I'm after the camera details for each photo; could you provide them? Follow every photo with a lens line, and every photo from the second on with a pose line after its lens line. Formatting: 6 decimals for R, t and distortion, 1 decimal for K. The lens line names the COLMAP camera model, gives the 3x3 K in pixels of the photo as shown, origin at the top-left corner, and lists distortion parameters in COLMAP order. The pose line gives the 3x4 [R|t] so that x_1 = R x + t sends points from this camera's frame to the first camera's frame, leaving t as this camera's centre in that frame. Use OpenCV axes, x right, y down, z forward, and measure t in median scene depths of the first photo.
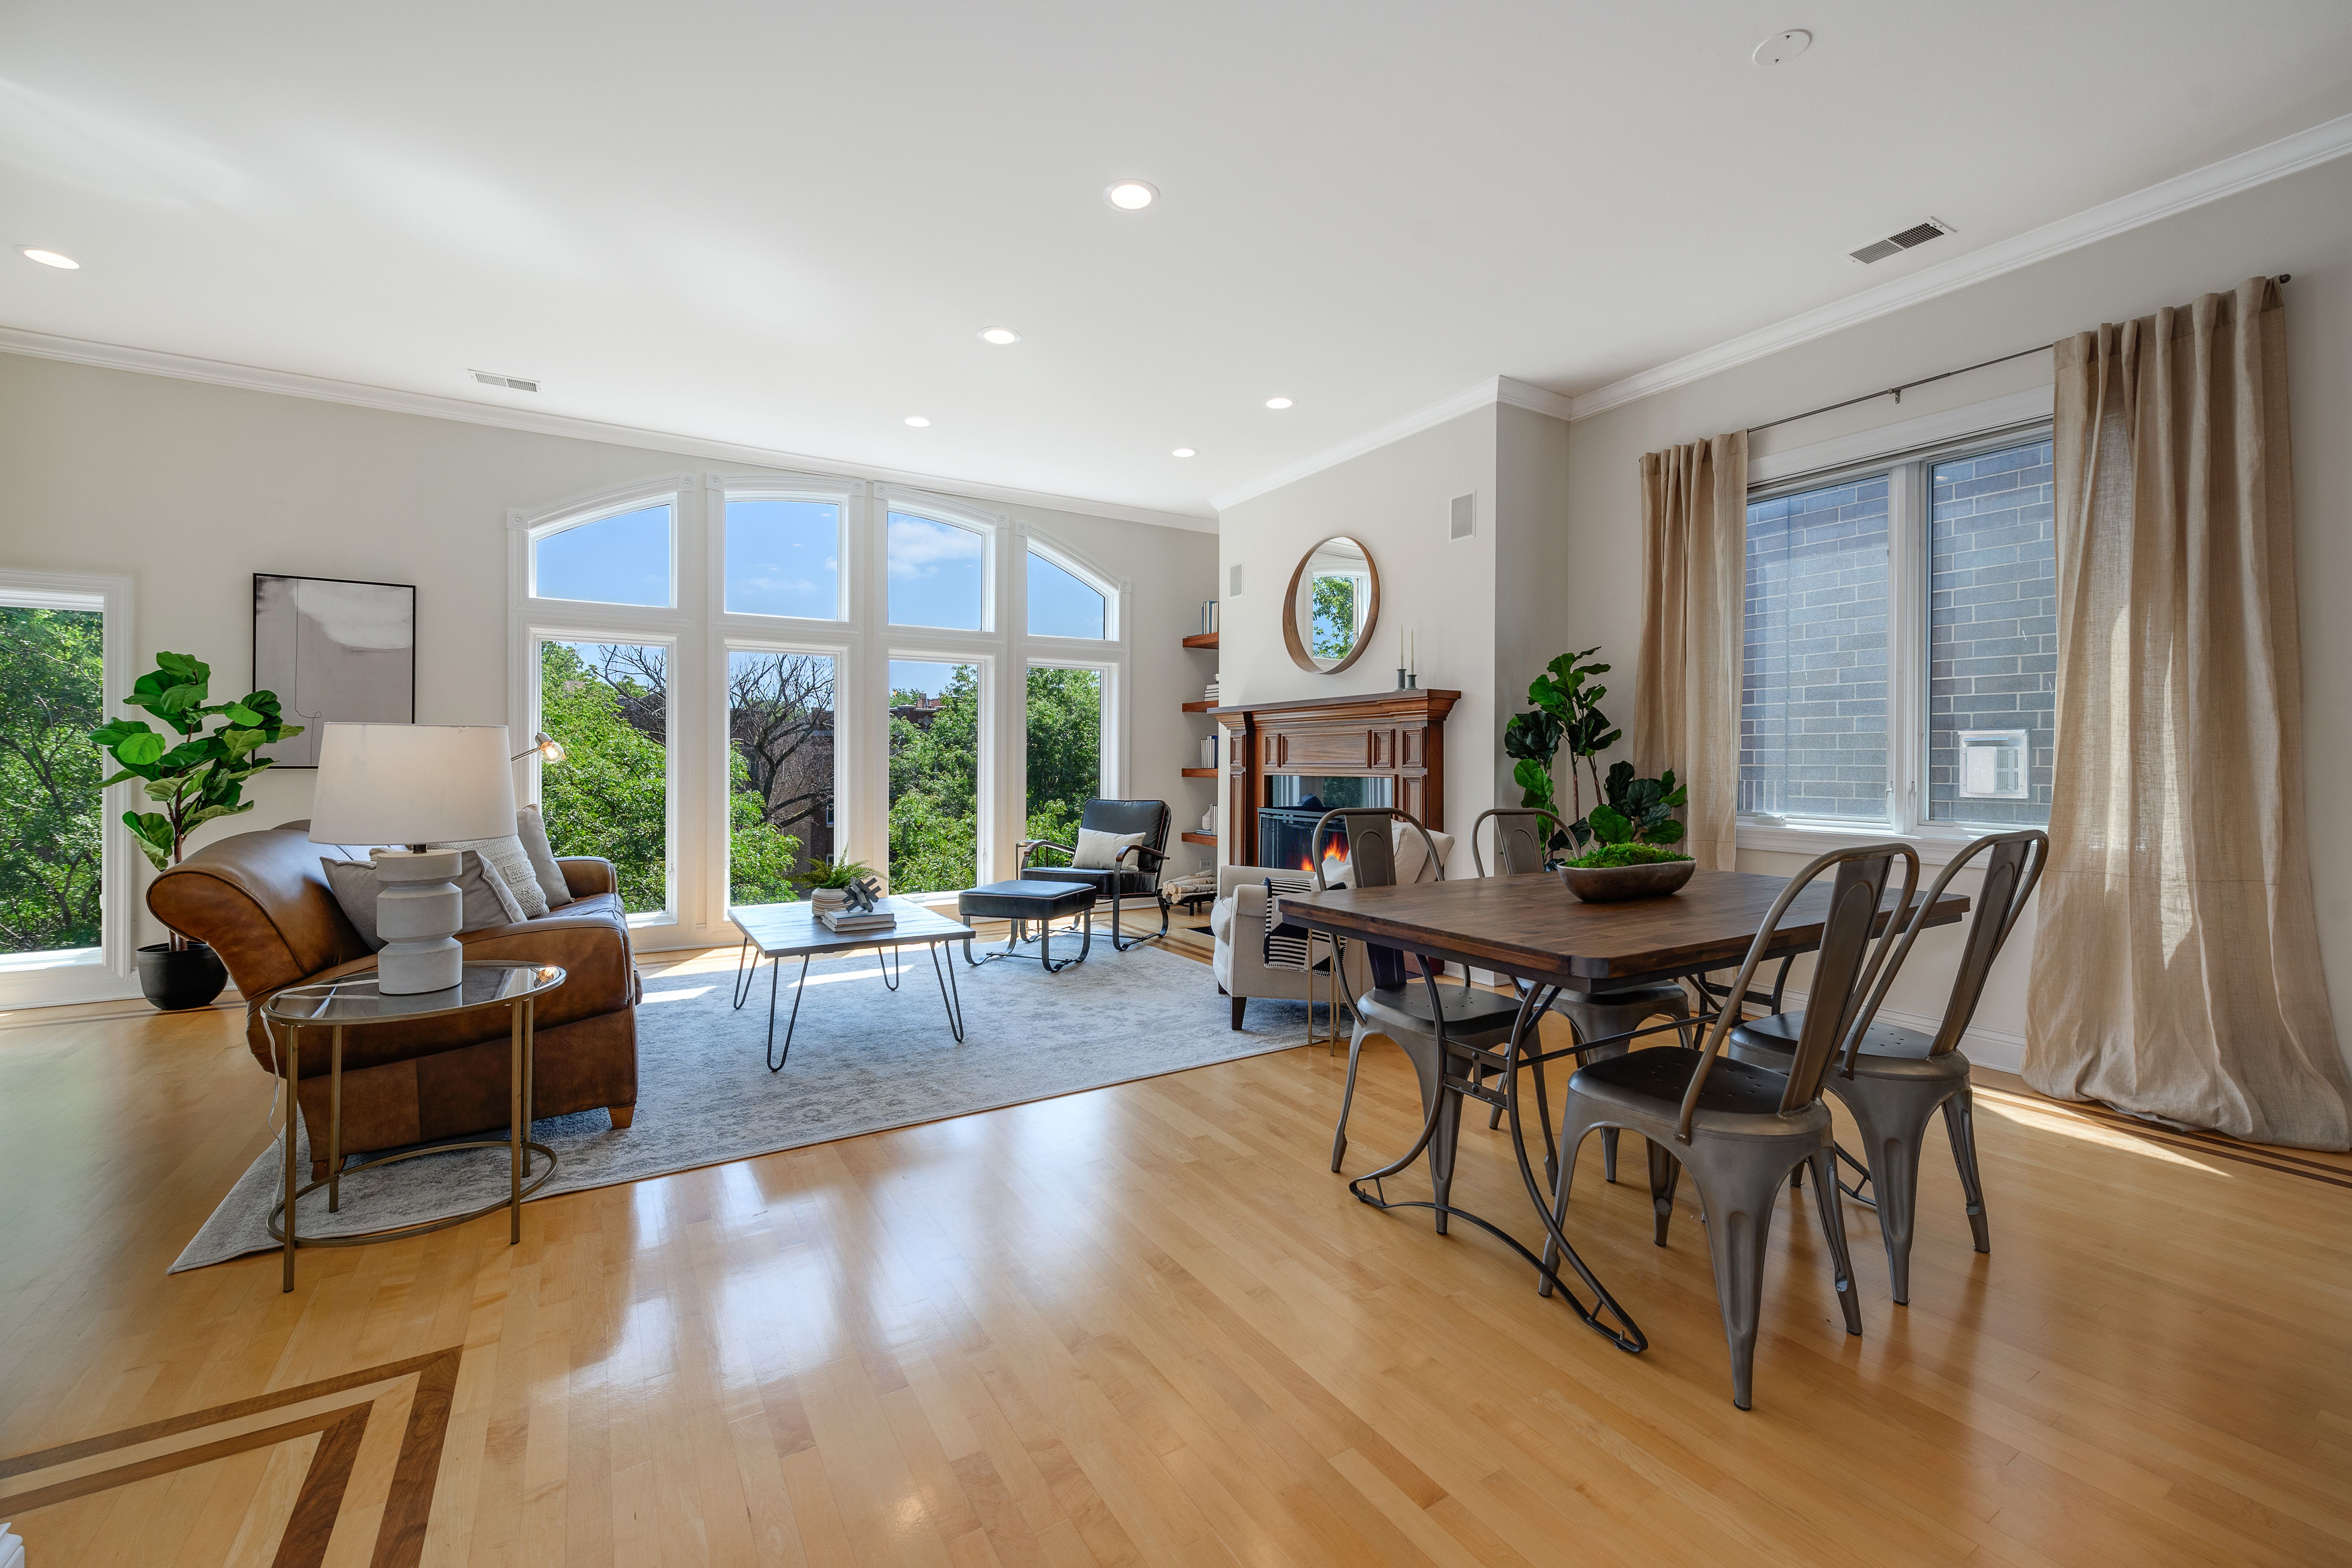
lens RADIAL K [[970.1, 0, 1159.9], [0, 970.1, 755.9], [0, 0, 1]] dist [-0.001026, -0.000016]
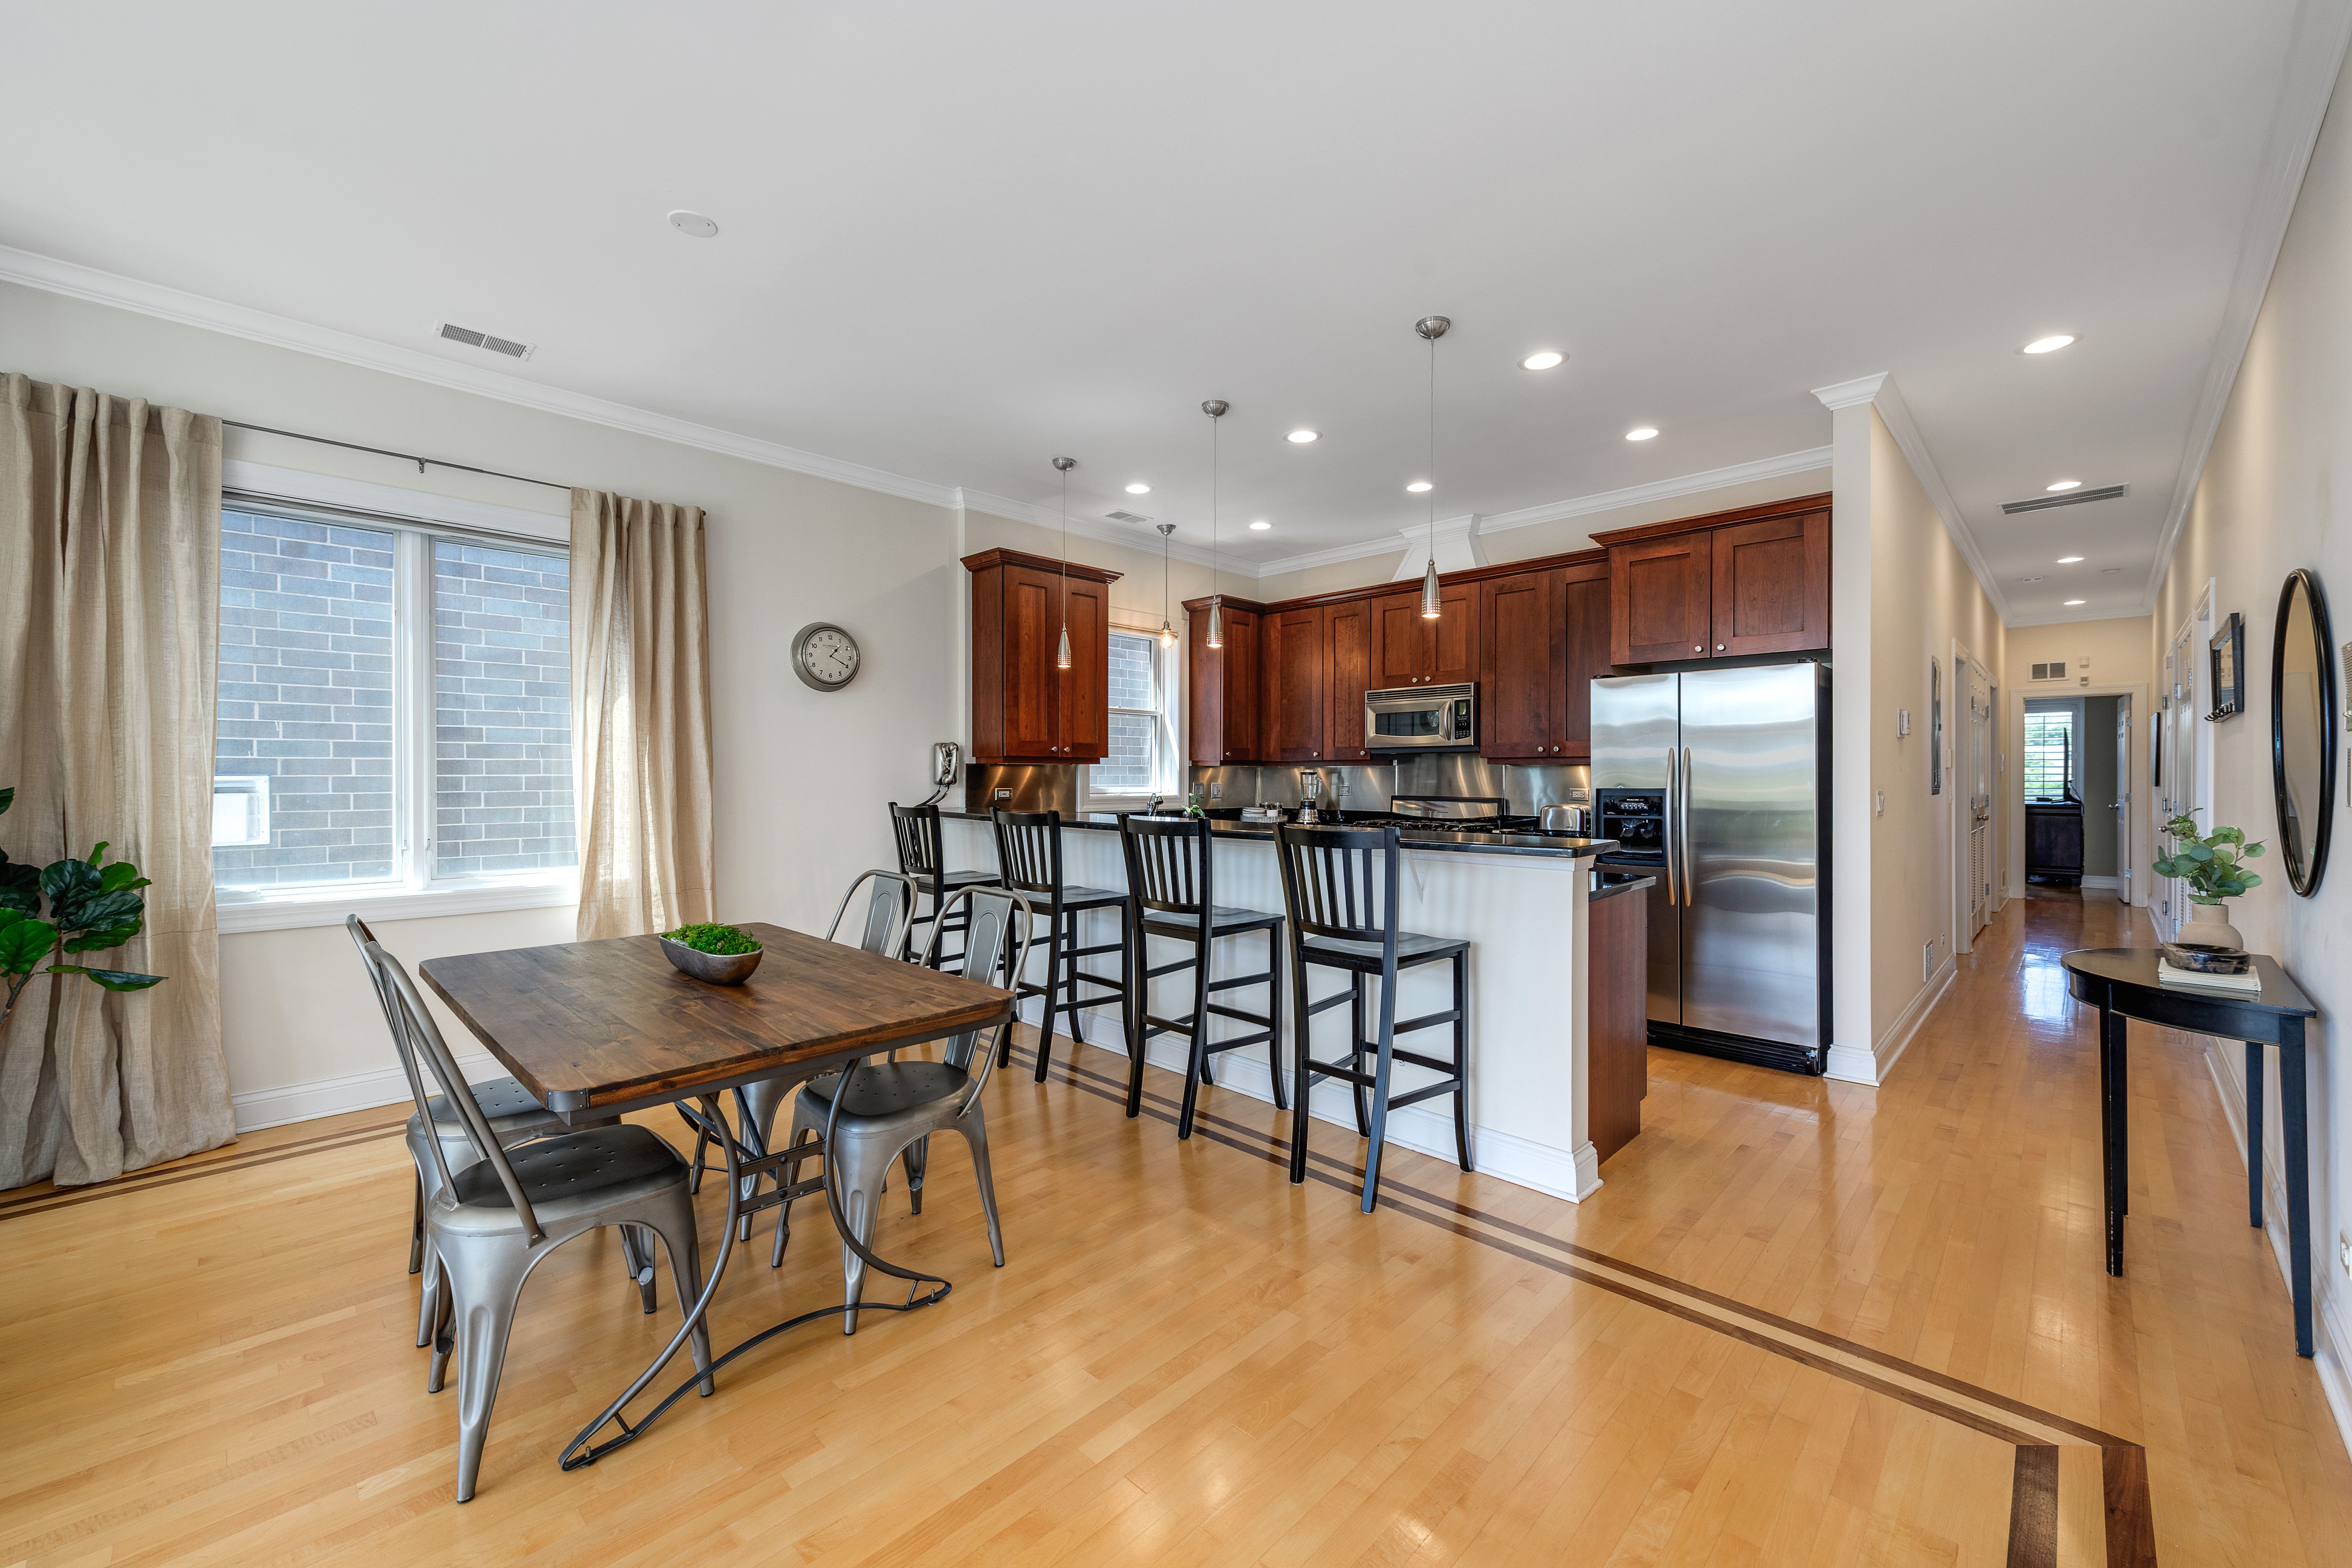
lens RADIAL K [[913.7, 0, 1156.5], [0, 913.7, 782.3], [0, 0, 1]] dist [0.007429, 0.000371]
pose [[-0.248018, -0.008937, 0.968714, -0.296747], [-0.003693, 0.999959, 0.008280, -0.036838], [-0.968748, -0.001524, -0.248041, 0.386740]]
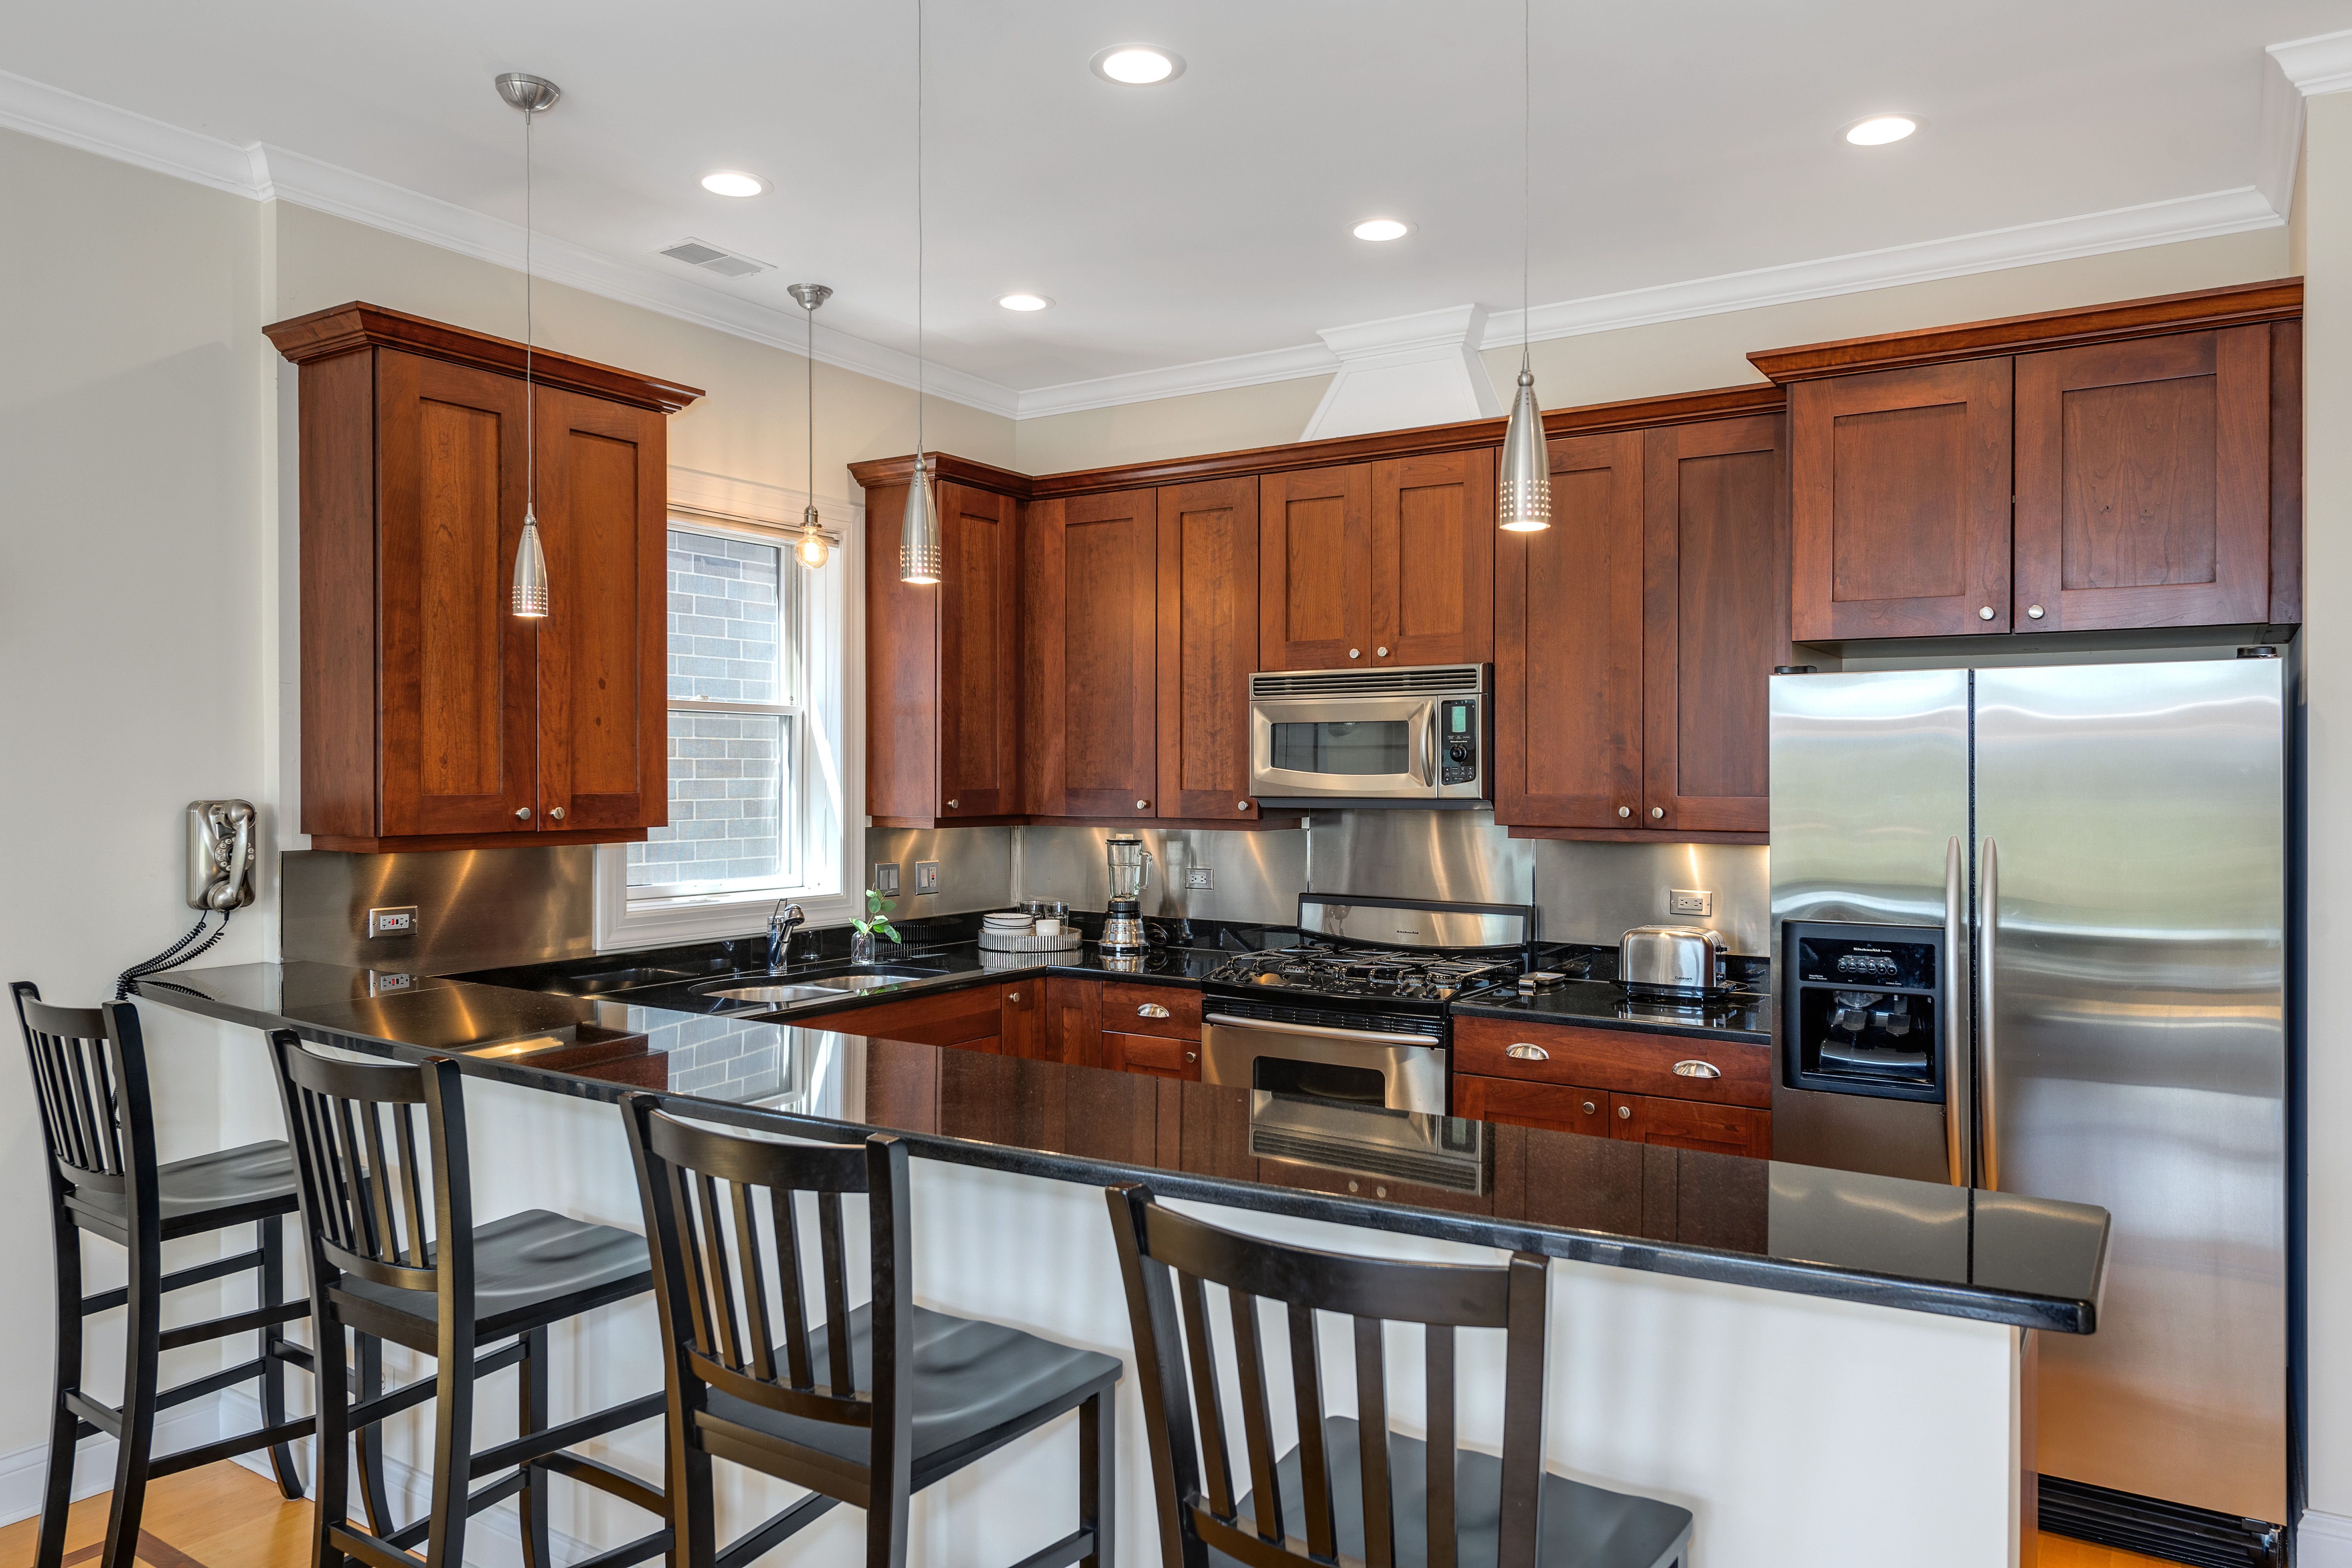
lens RADIAL K [[1563.1, 0, 1150.6], [0, 1563.1, 796.9], [0, 0, 1]] dist [0.017512, -0.008457]
pose [[-0.442221, -0.017097, 0.896743, -0.008934], [-0.005698, 0.999852, 0.016252, -0.091873], [-0.896888, 0.002077, -0.442253, 0.292261]]
